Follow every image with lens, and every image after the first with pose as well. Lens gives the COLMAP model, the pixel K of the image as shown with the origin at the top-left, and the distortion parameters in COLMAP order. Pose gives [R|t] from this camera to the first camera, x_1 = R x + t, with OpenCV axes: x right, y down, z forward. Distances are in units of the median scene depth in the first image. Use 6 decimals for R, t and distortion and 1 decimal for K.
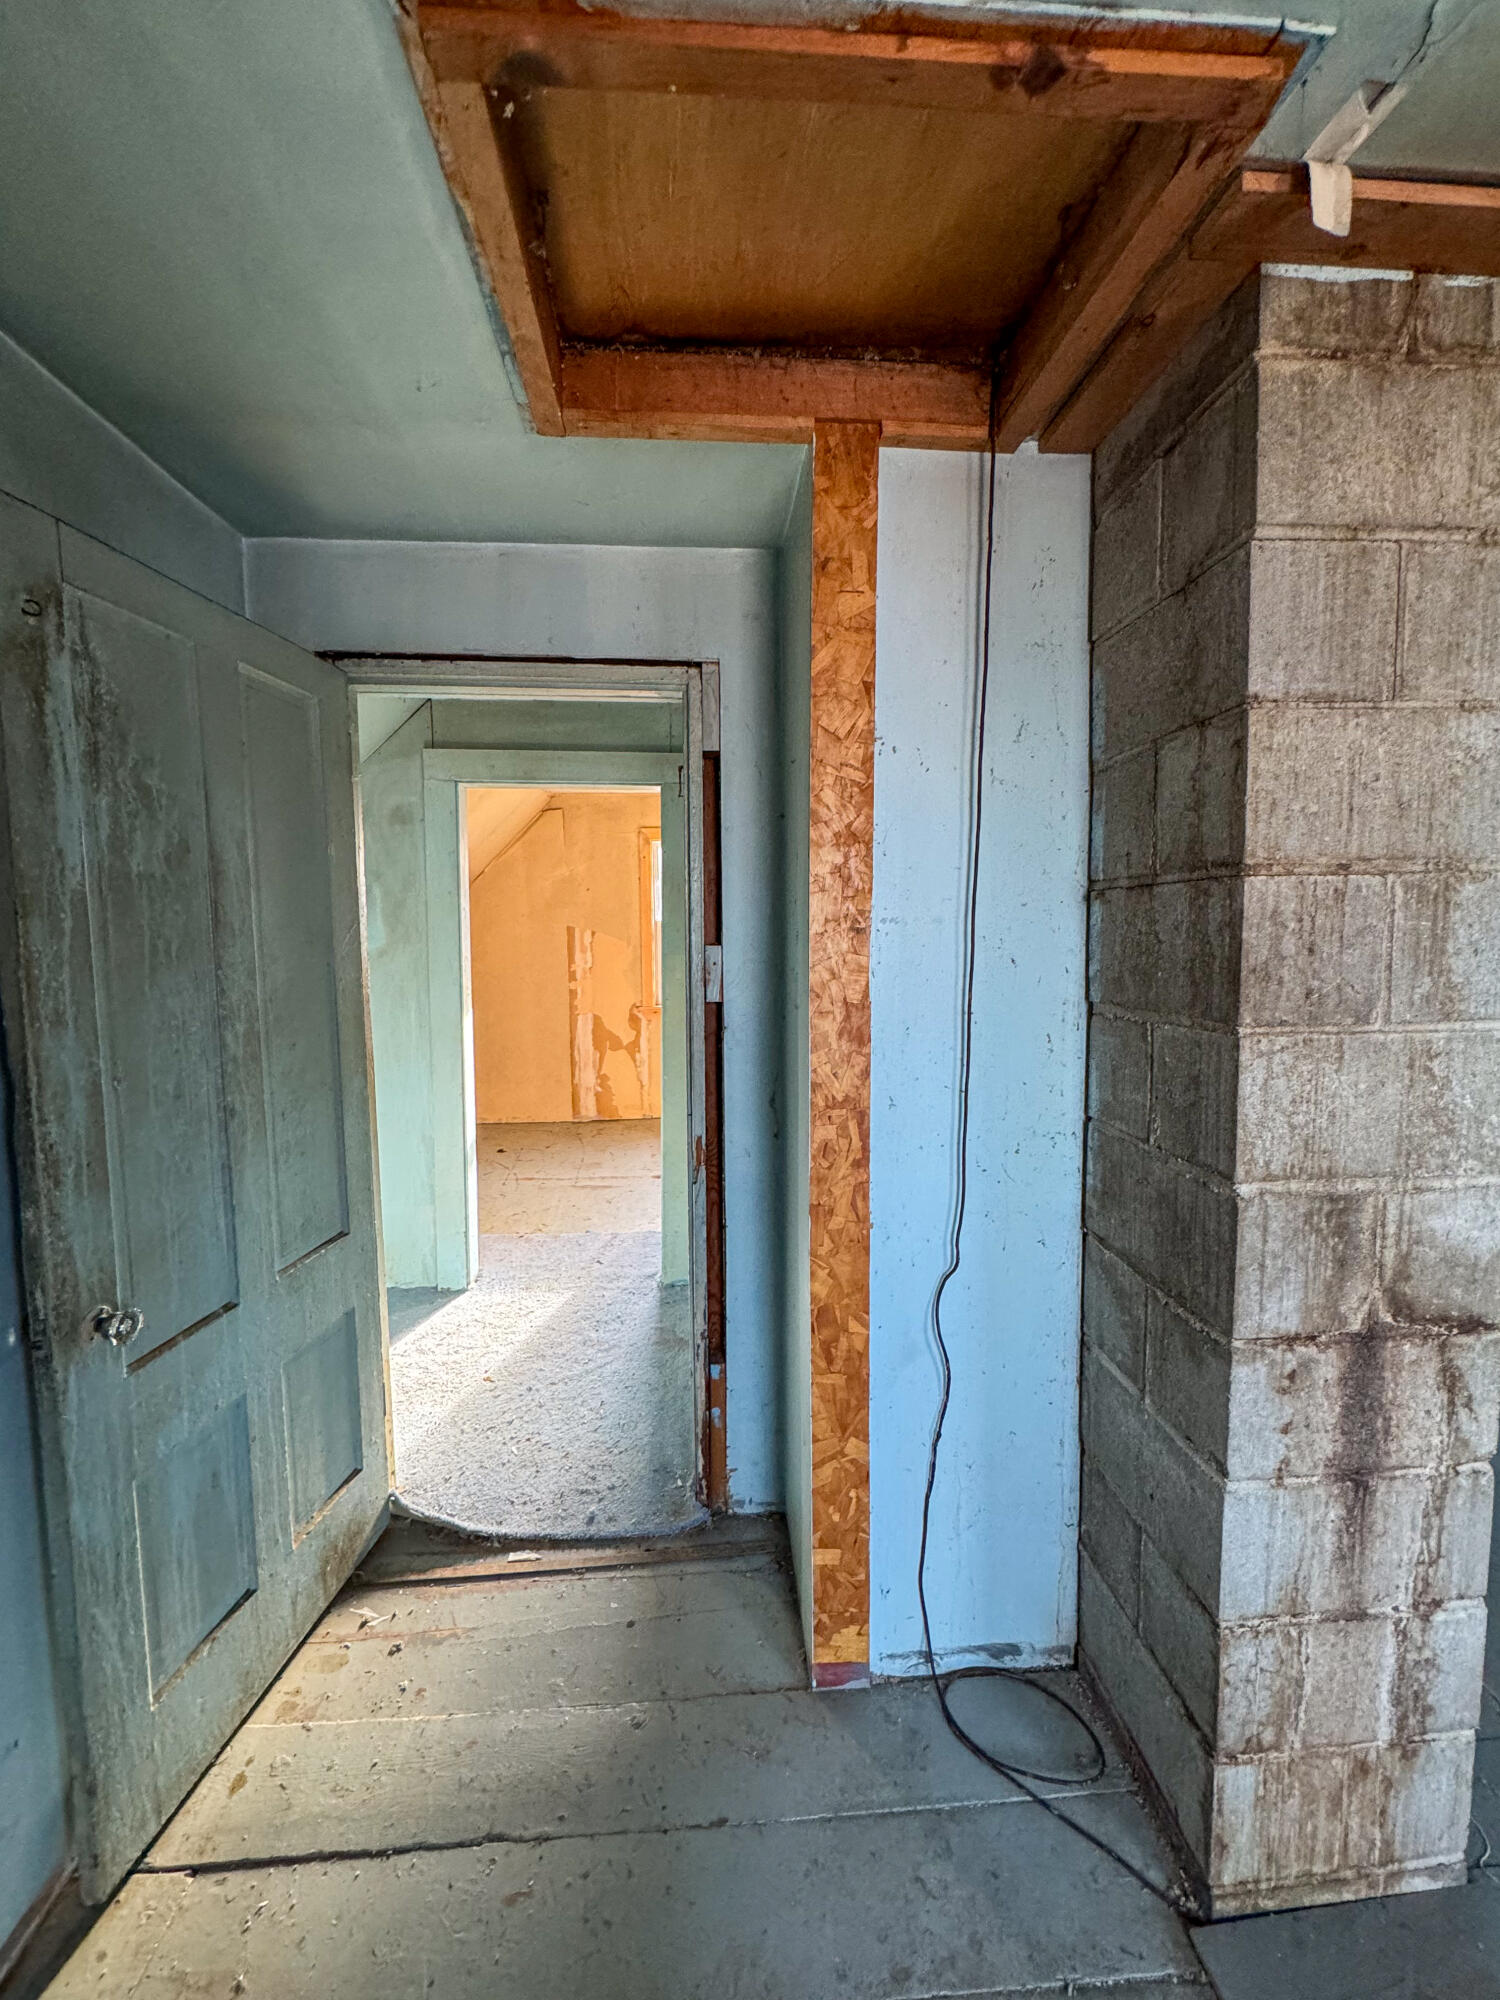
lens RADIAL K [[802.4, 0, 752.6], [0, 802.4, 1001.1], [0, 0, 1]] dist [-0.002597, 0.000375]
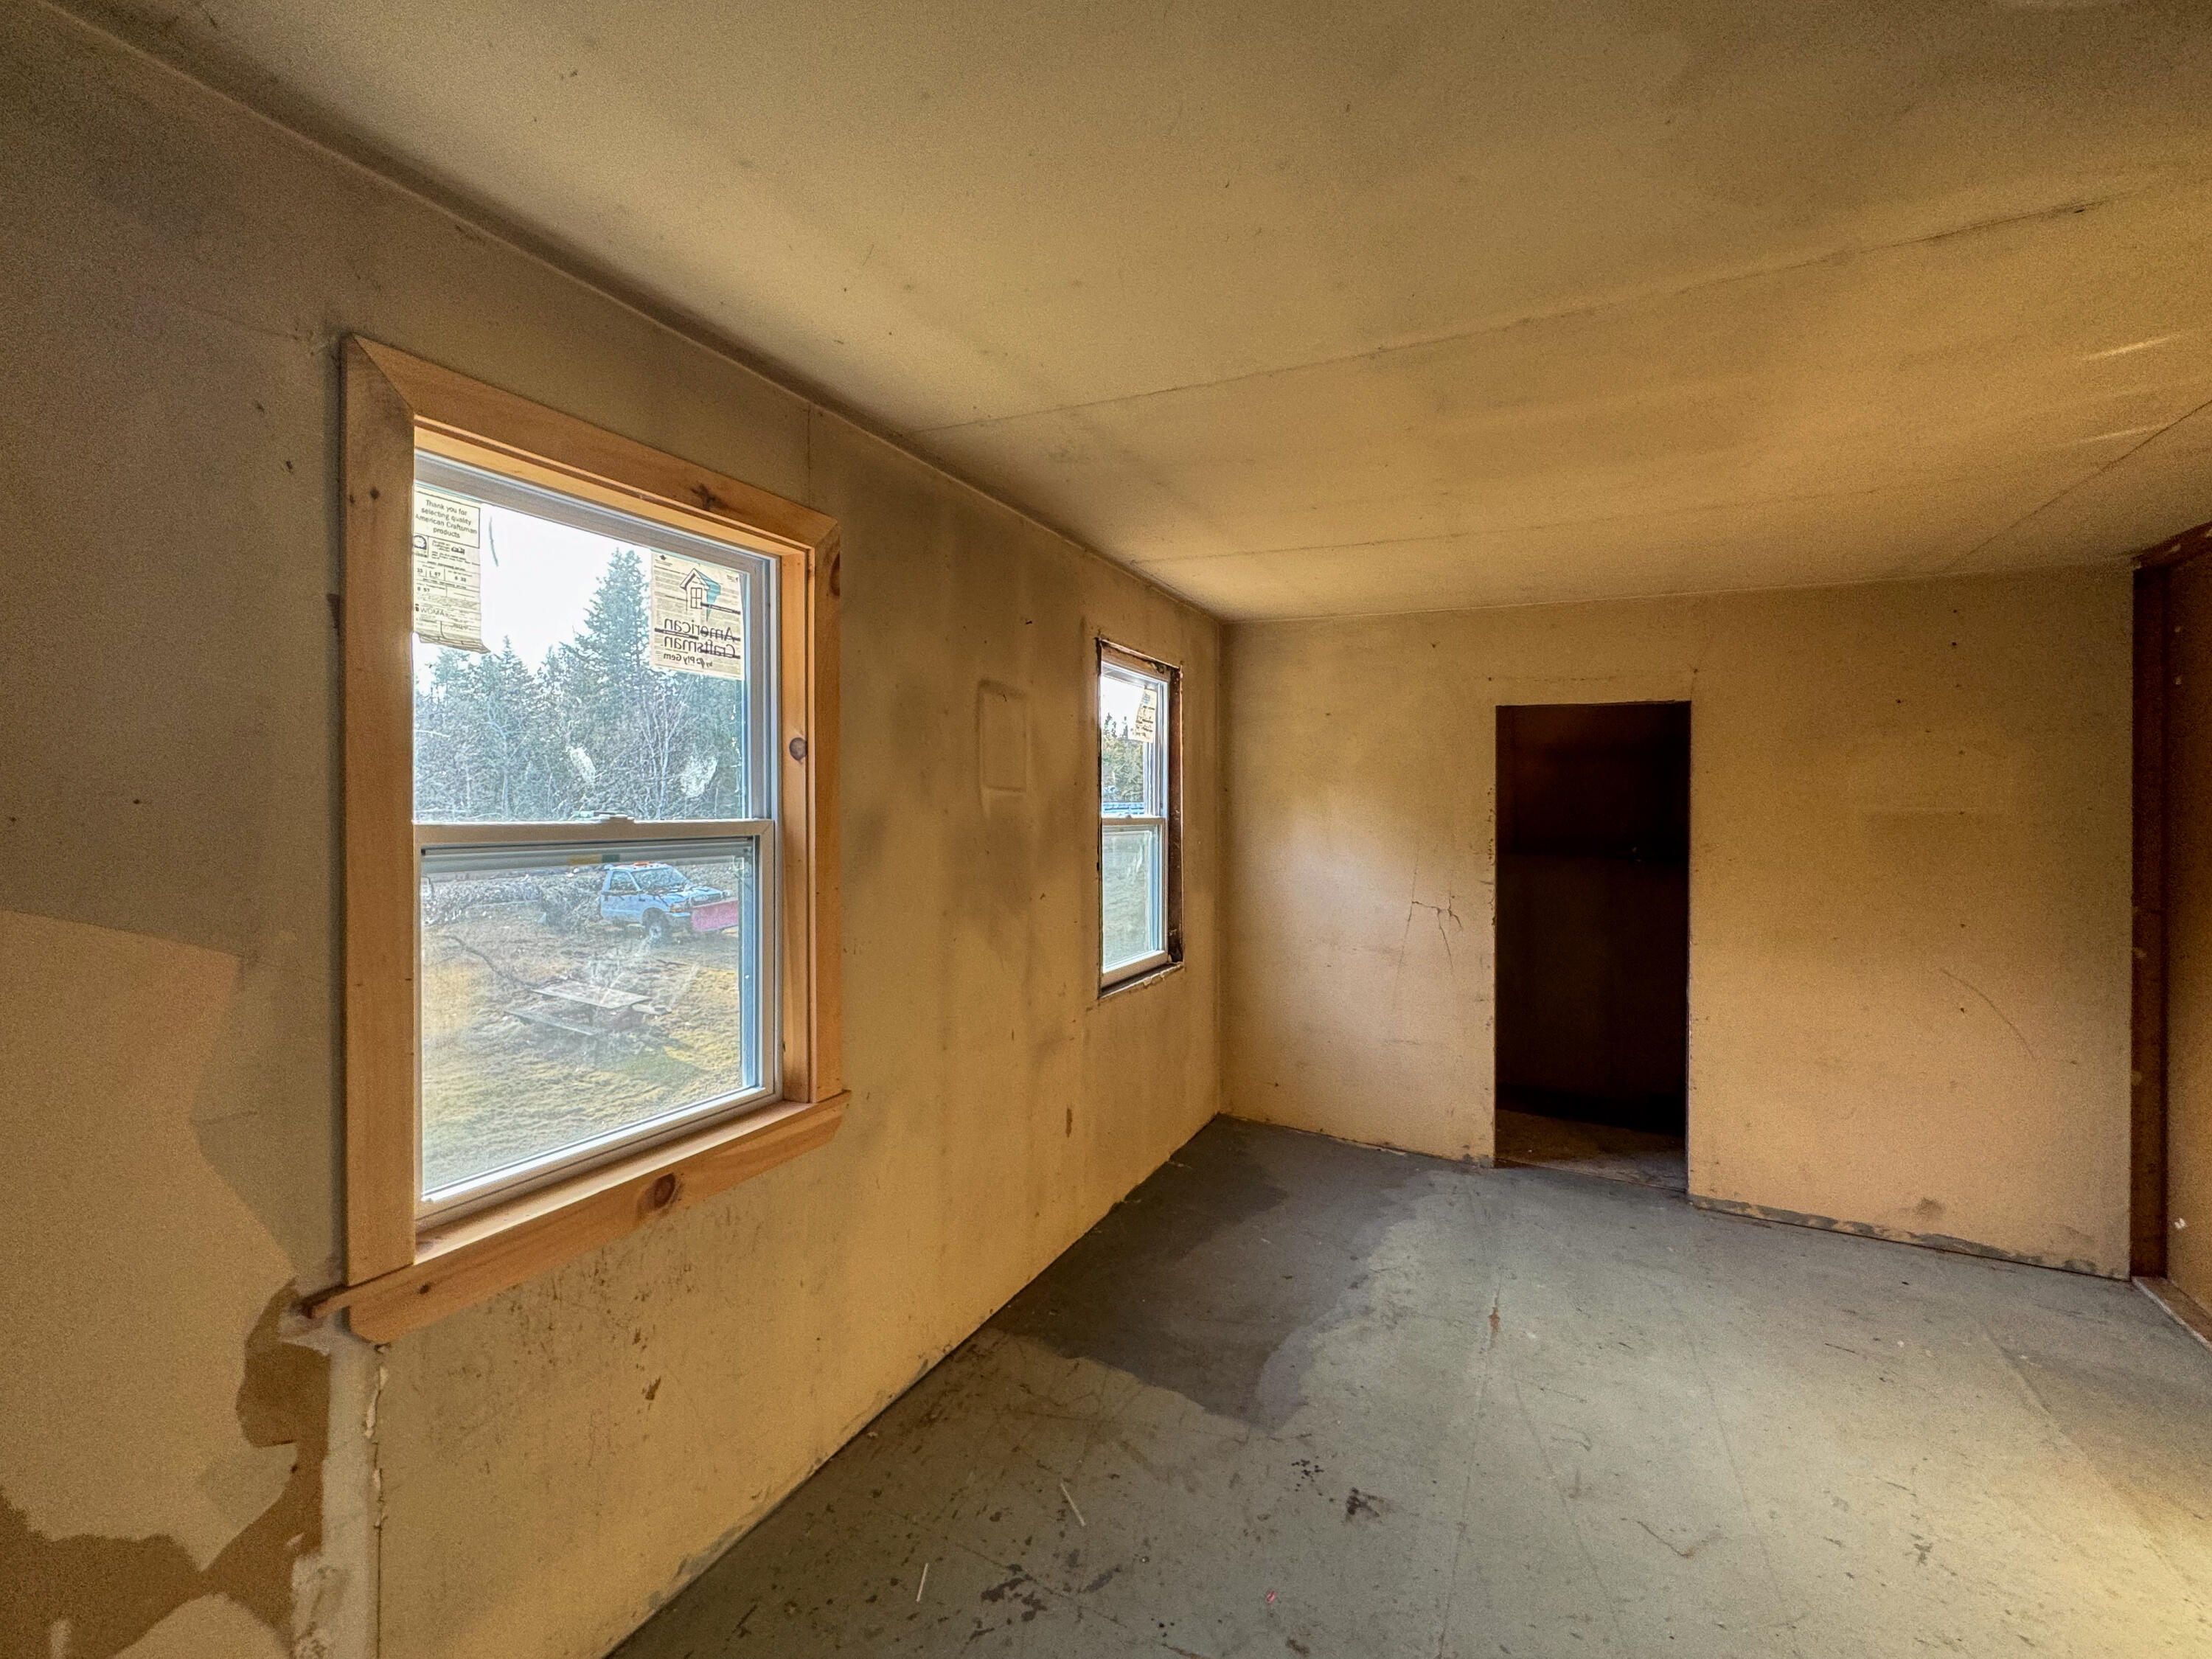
lens RADIAL K [[887.4, 0, 1105.4], [0, 887.4, 827.7], [0, 0, 1]] dist [-0.002597, 0.000375]
pose [[0.534600, 0.000715, 0.845105, -1.172245], [0.069672, 0.996558, -0.044917, -0.419407], [-0.842228, 0.082893, 0.532710, 3.991094]]
